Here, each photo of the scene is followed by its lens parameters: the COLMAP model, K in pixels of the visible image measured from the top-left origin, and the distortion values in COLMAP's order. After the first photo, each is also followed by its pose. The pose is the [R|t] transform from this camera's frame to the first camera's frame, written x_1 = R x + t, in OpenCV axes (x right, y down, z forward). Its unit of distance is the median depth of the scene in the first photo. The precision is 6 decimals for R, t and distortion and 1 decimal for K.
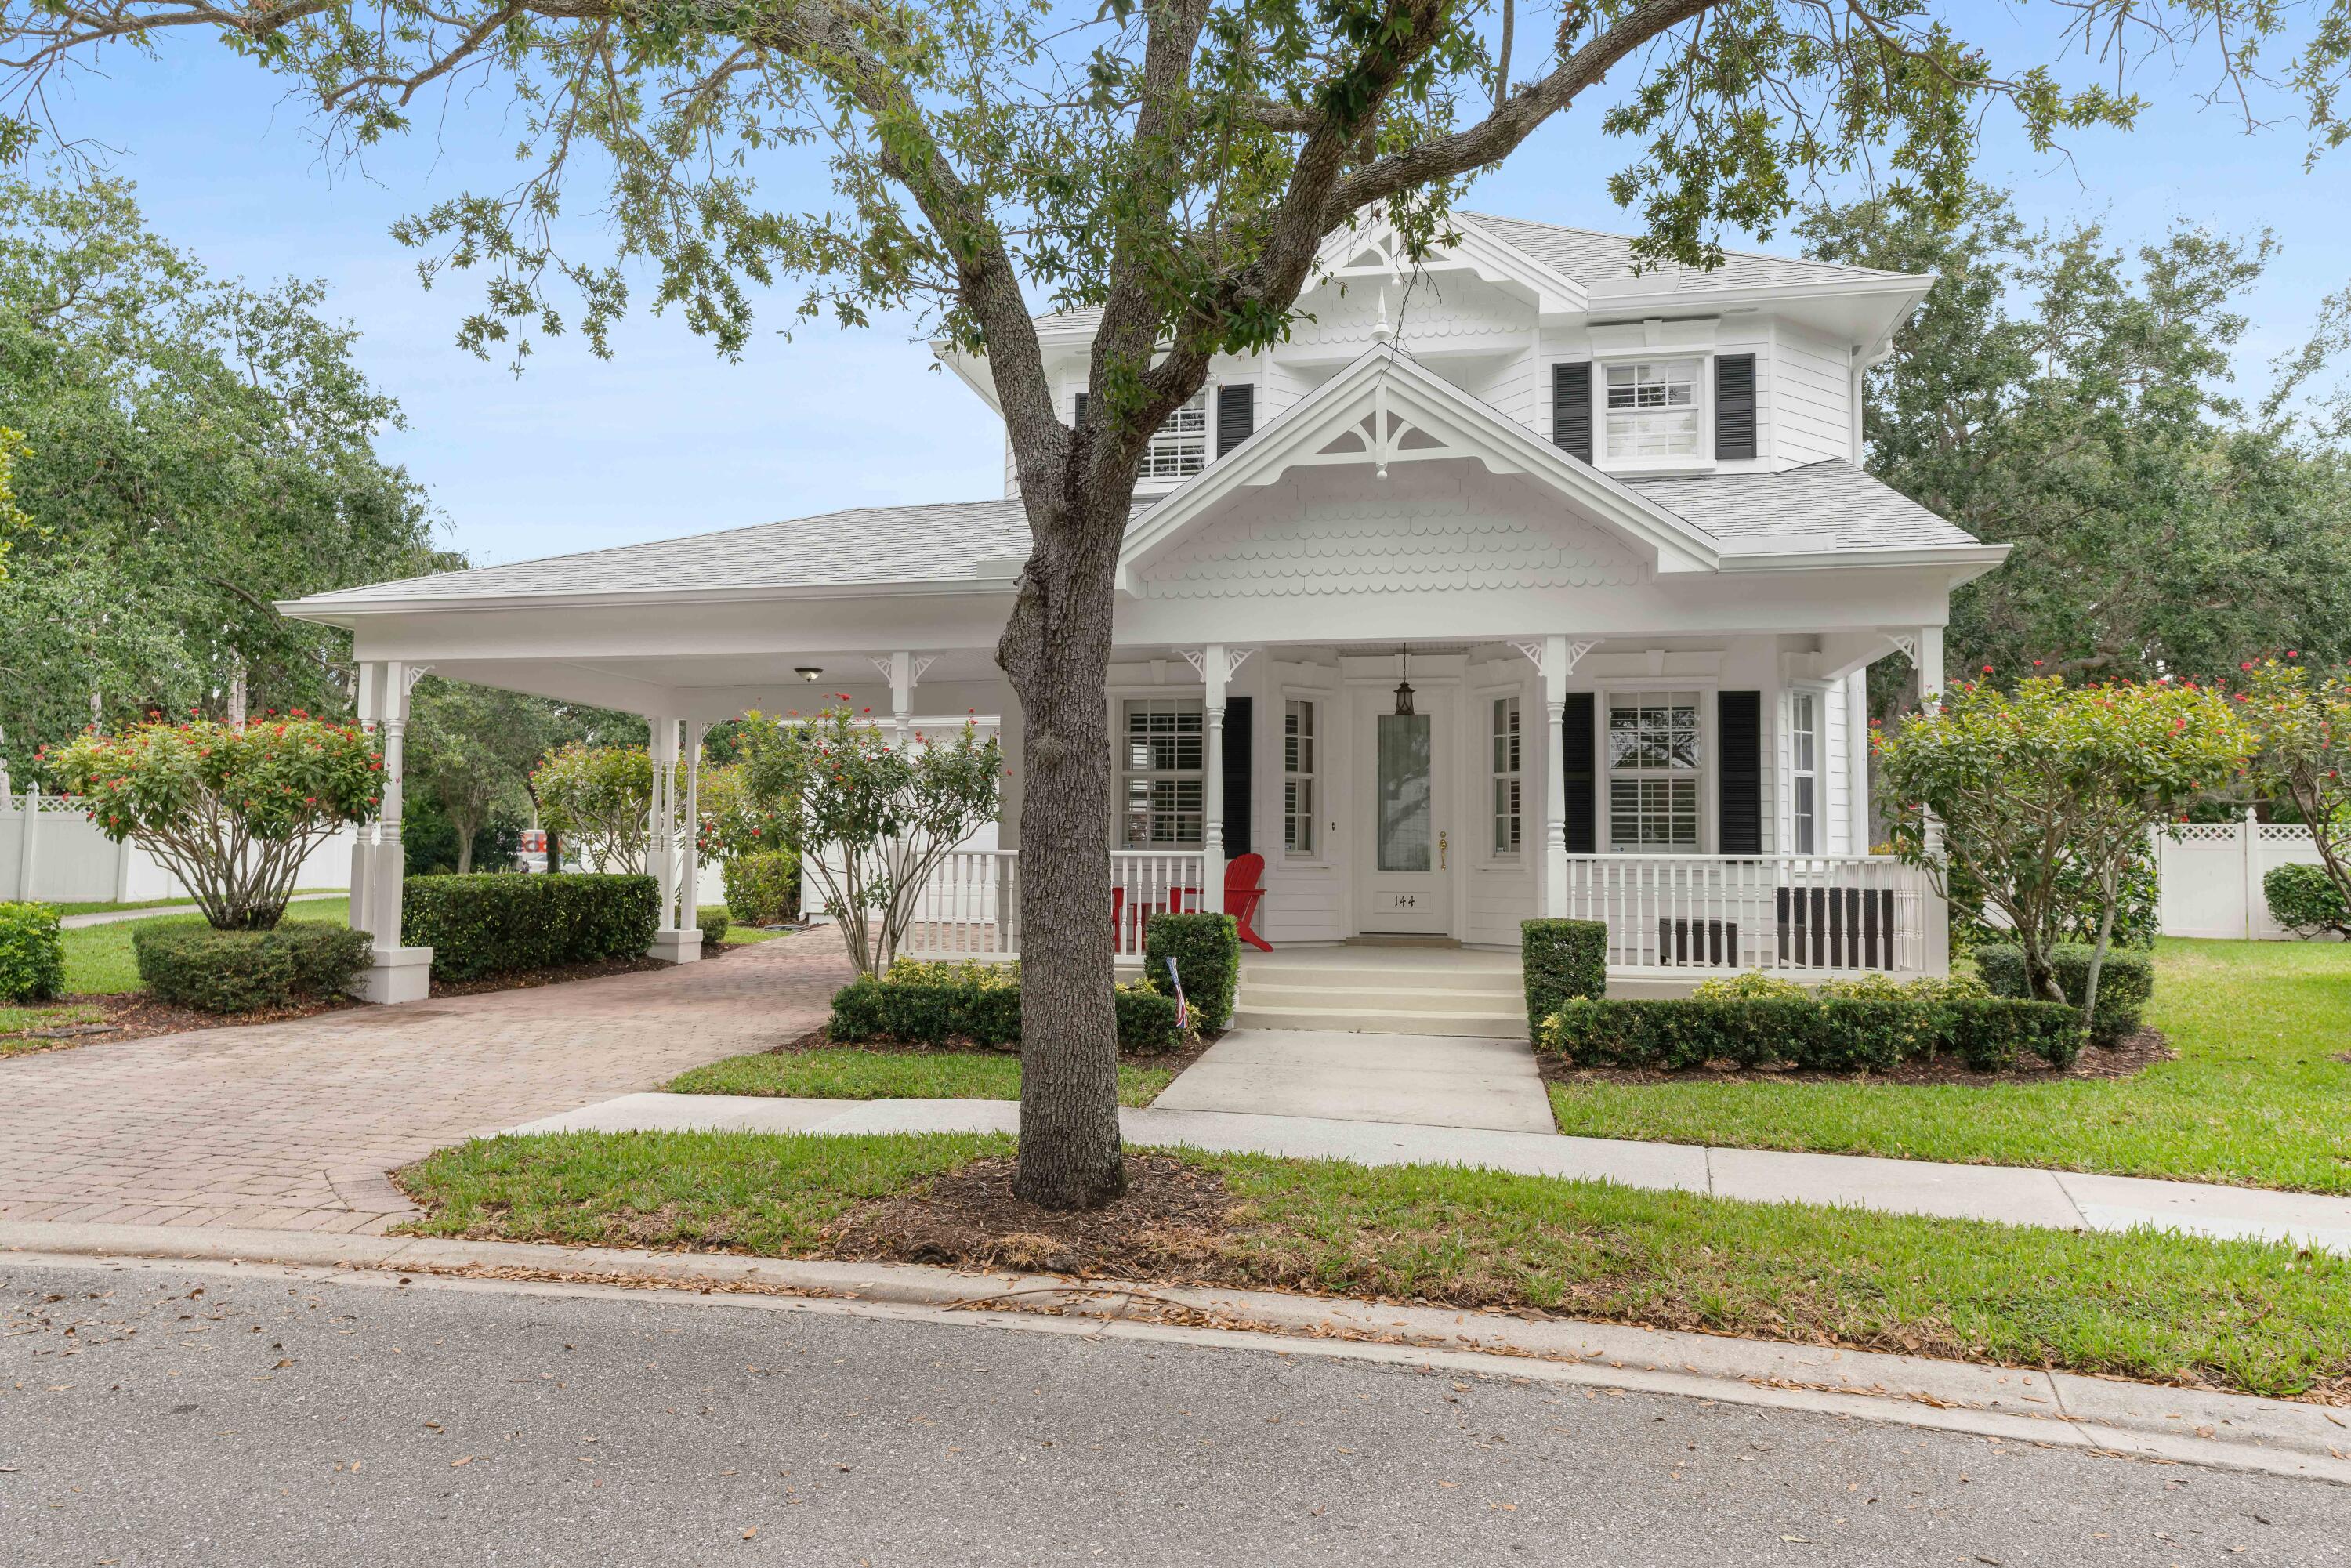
lens RADIAL K [[1561.7, 0, 1175.5], [0, 1561.7, 784.0], [0, 0, 1]] dist [0.002181, -0.000278]
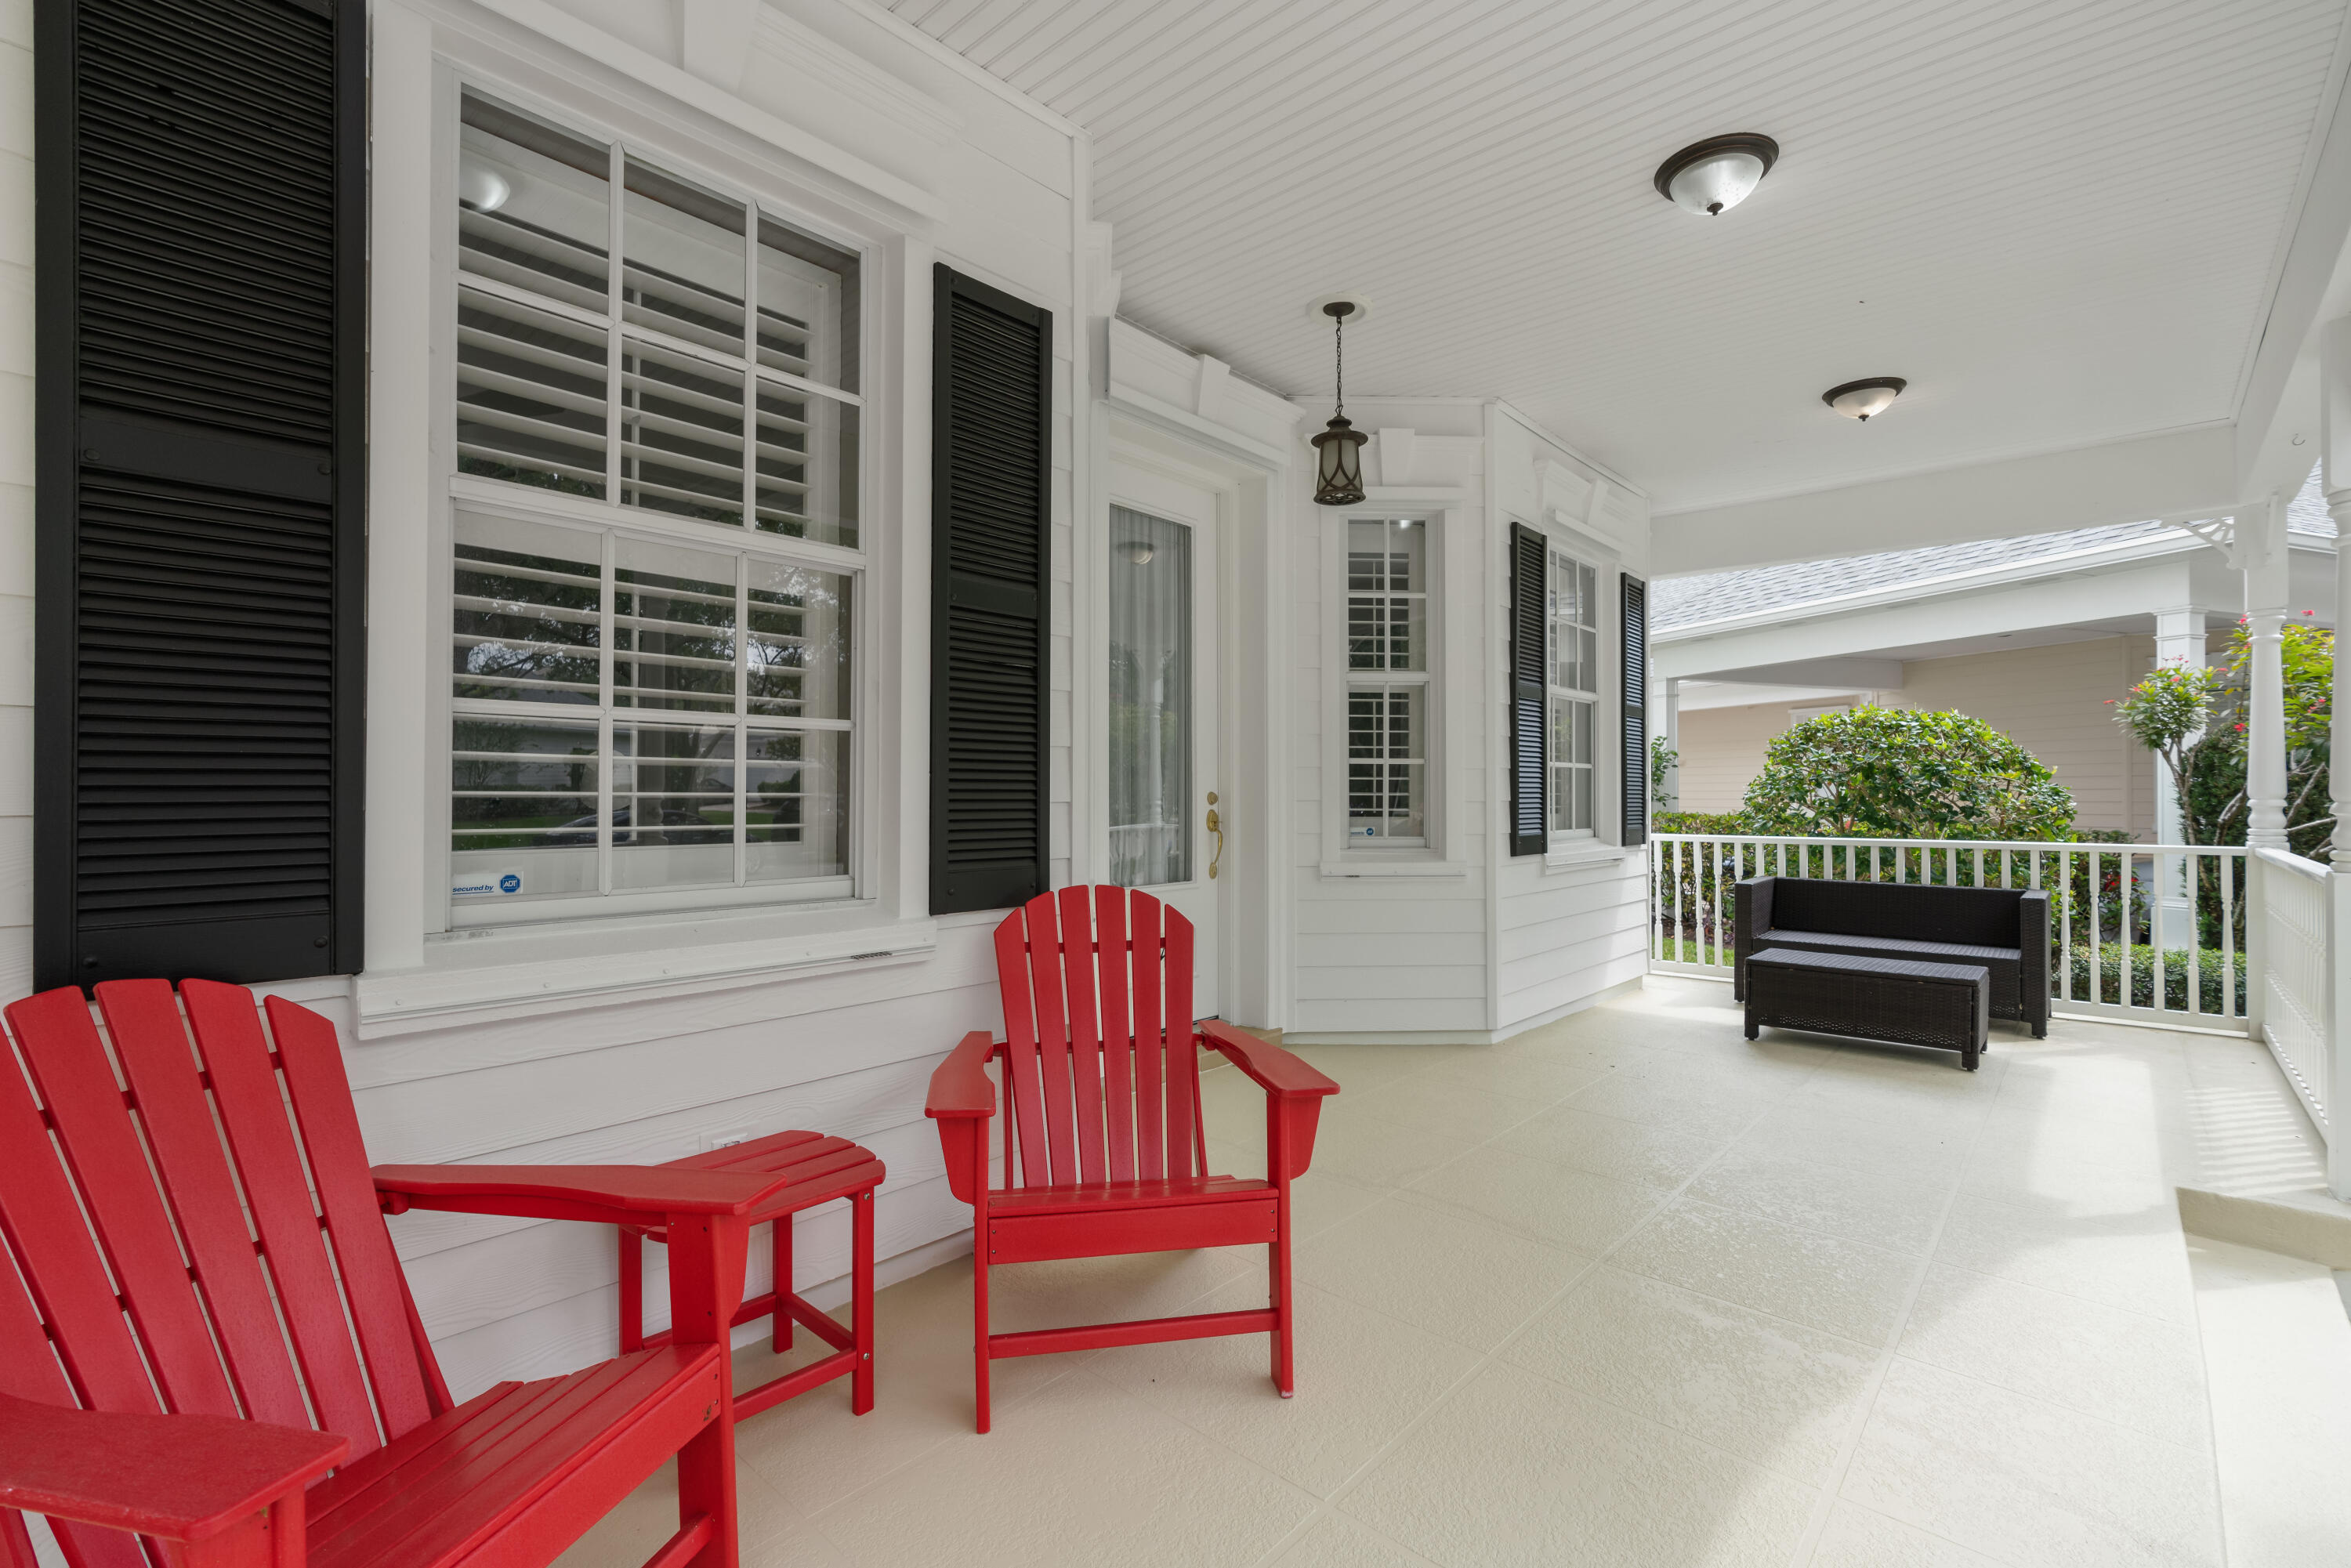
lens RADIAL K [[1058.9, 0, 1175.5], [0, 1058.9, 784.0], [0, 0, 1]] dist [-0.003204, 0.006370]
pose [[0.499481, -0.001326, 0.866324, -0.114054], [-0.044926, 0.998614, 0.027430, 0.023145], [-0.865159, -0.052622, 0.498729, 0.981143]]
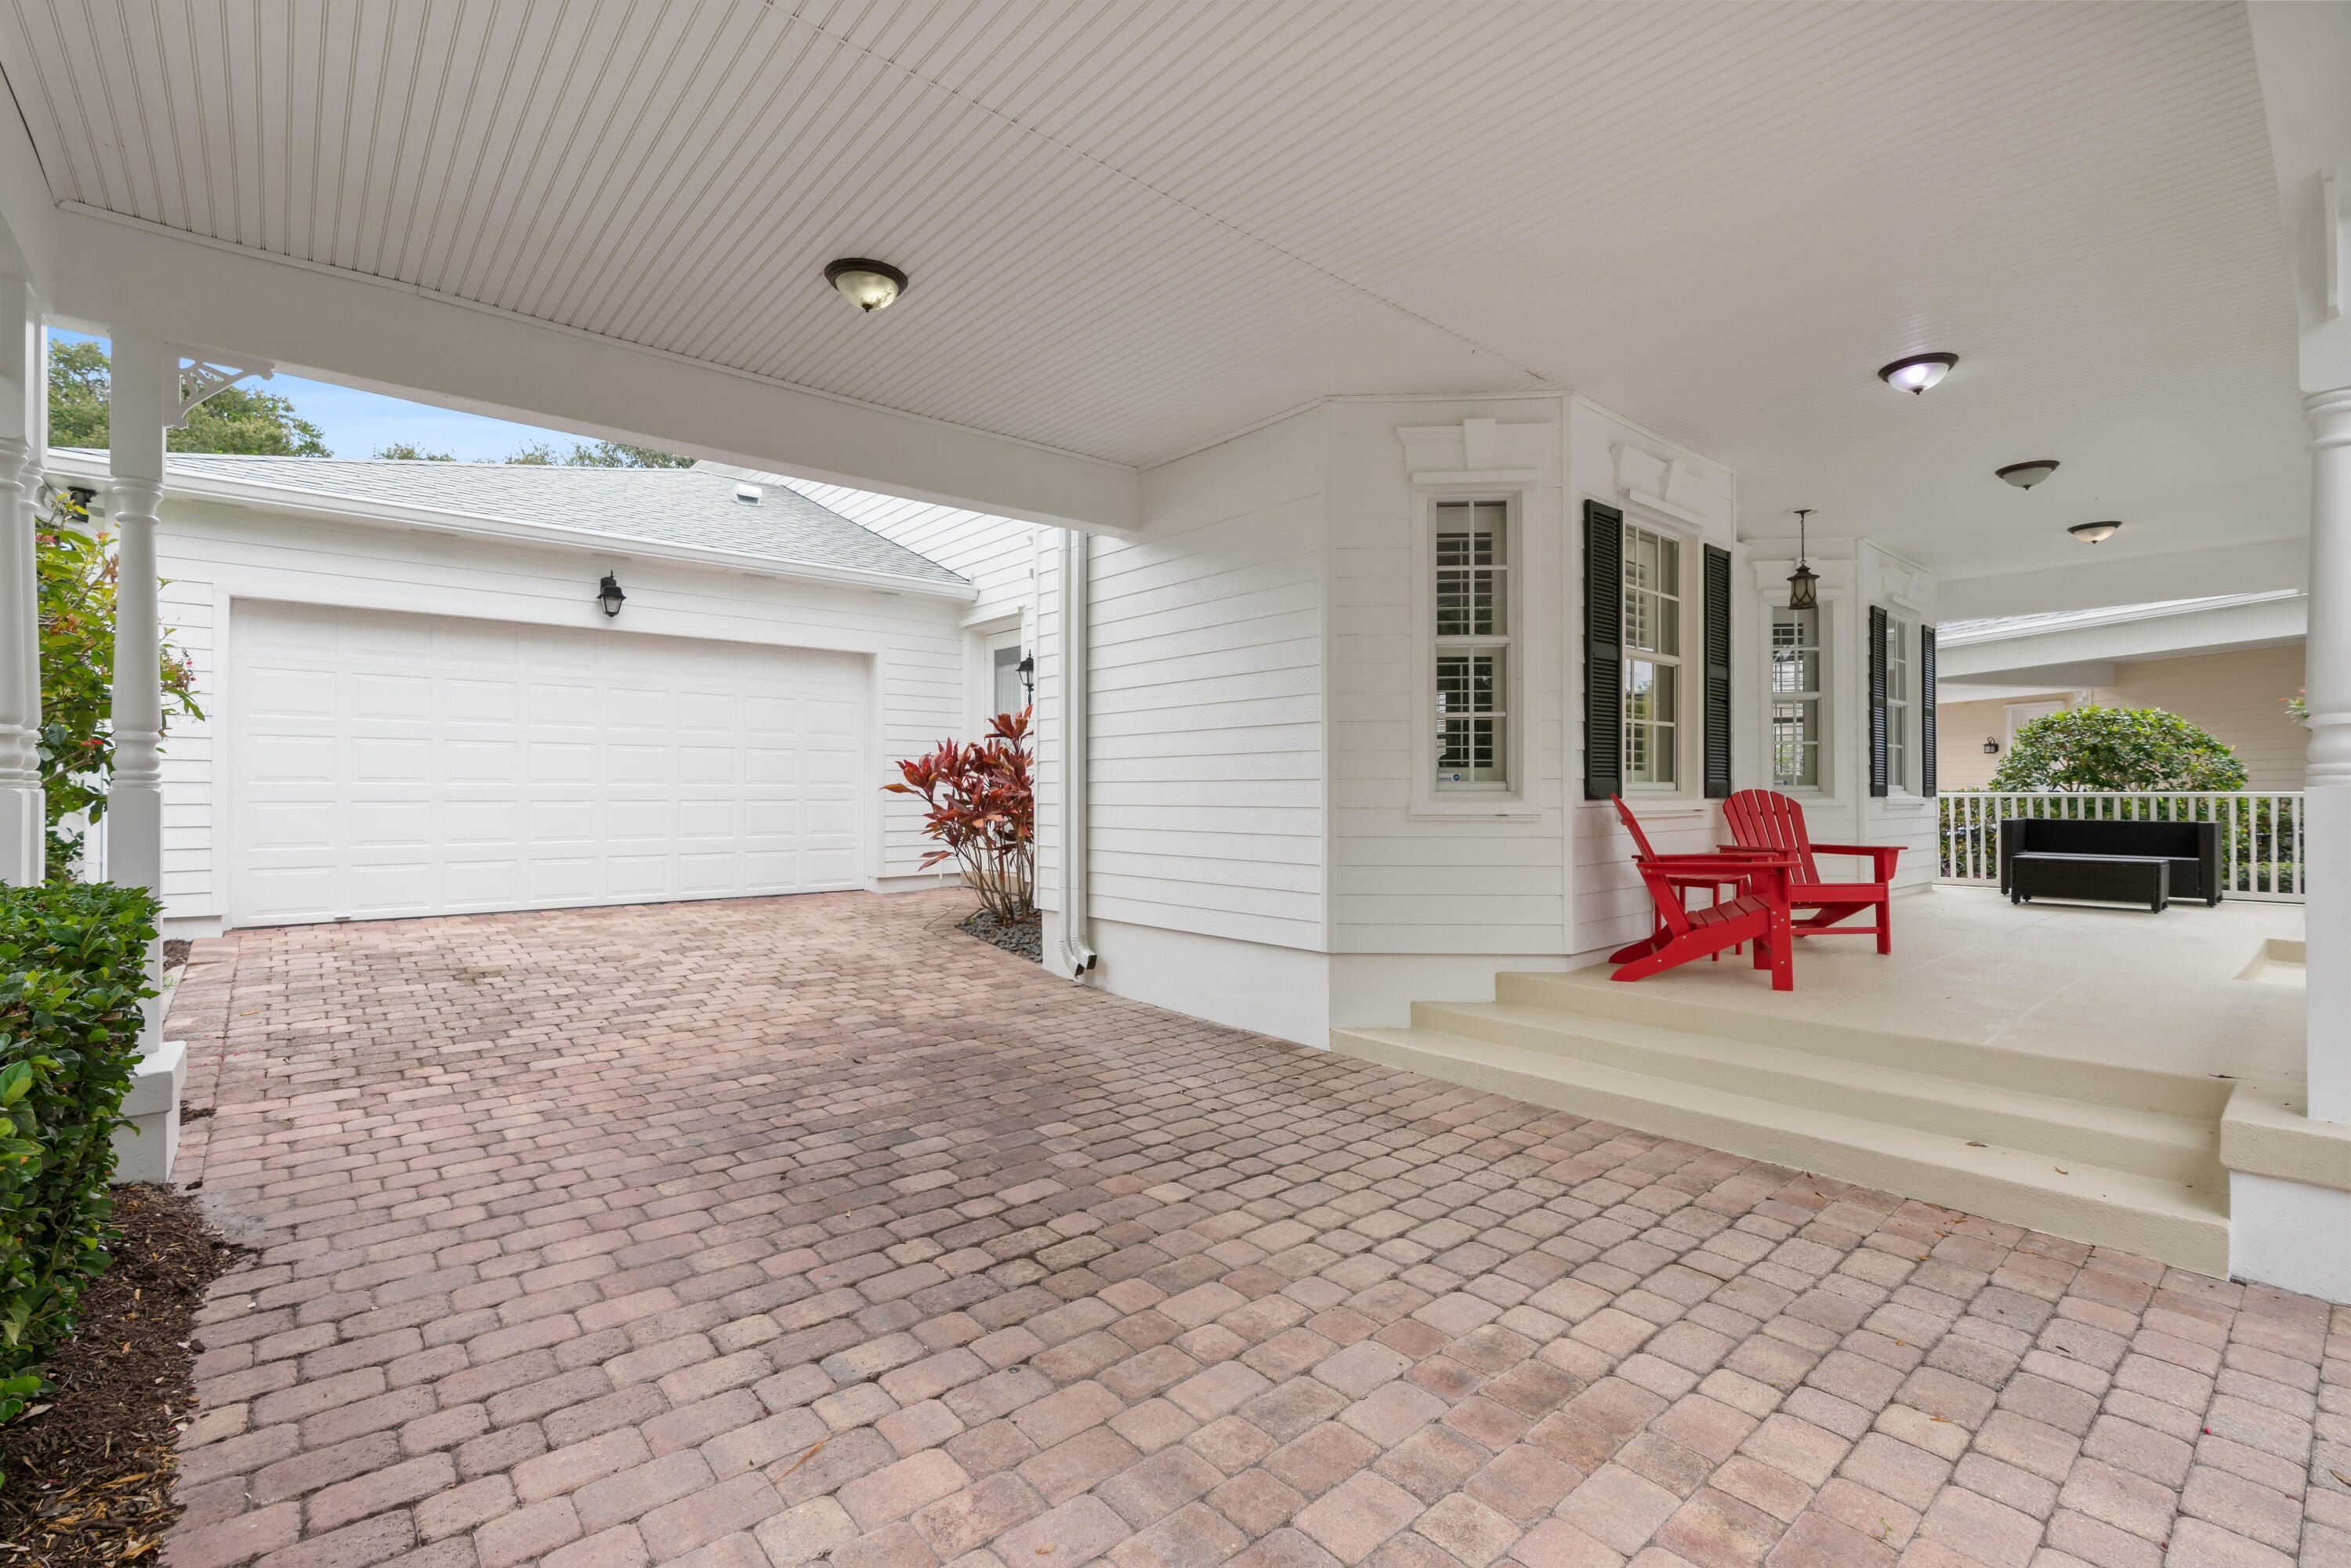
lens RADIAL K [[1058.9, 0, 1175.5], [0, 1058.9, 784.0], [0, 0, 1]] dist [-0.003204, 0.006370]
pose [[0.601140, -0.003684, 0.799135, -0.499691], [-0.038775, 0.998677, 0.033772, 0.039928], [-0.798203, -0.051288, 0.600202, 1.013679]]
